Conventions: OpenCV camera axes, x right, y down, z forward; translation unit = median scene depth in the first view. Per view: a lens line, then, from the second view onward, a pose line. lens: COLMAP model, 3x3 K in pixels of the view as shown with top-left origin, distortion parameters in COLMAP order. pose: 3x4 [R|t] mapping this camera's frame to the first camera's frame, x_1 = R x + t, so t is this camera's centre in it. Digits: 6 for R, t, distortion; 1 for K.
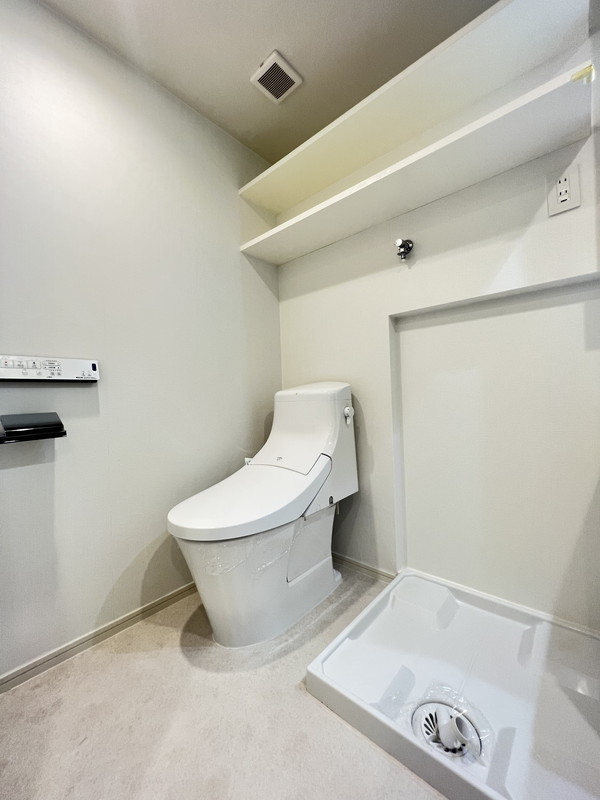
lens RADIAL K [[321.4, 0, 299.7], [0, 321.4, 398.7], [0, 0, 1]] dist [-0.001282, -0.000174]
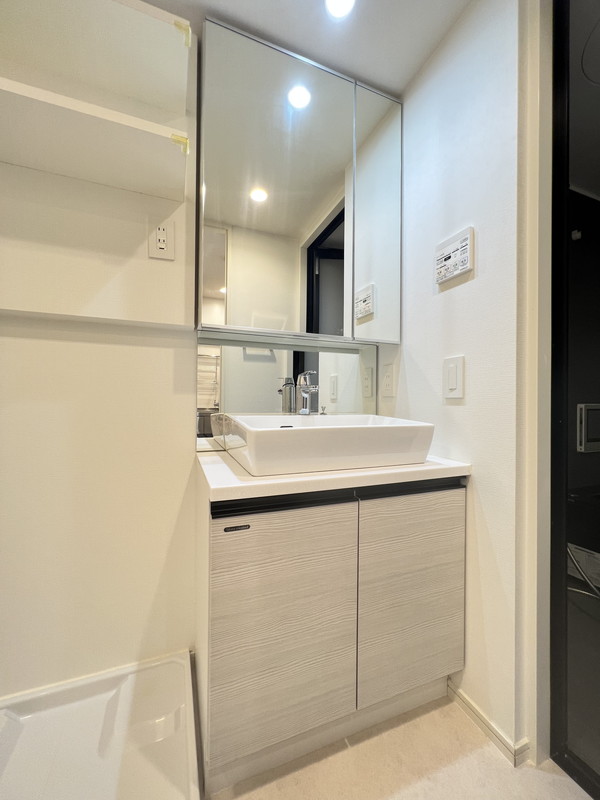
lens RADIAL K [[321.4, 0, 300.0], [0, 321.4, 399.8], [0, 0, 1]] dist [-0.001282, -0.000174]
pose [[0.450641, 0.037445, 0.891919, 0.112924], [-0.021683, 0.999284, -0.030997, -0.103124], [-0.892442, -0.005371, 0.451131, 0.125736]]
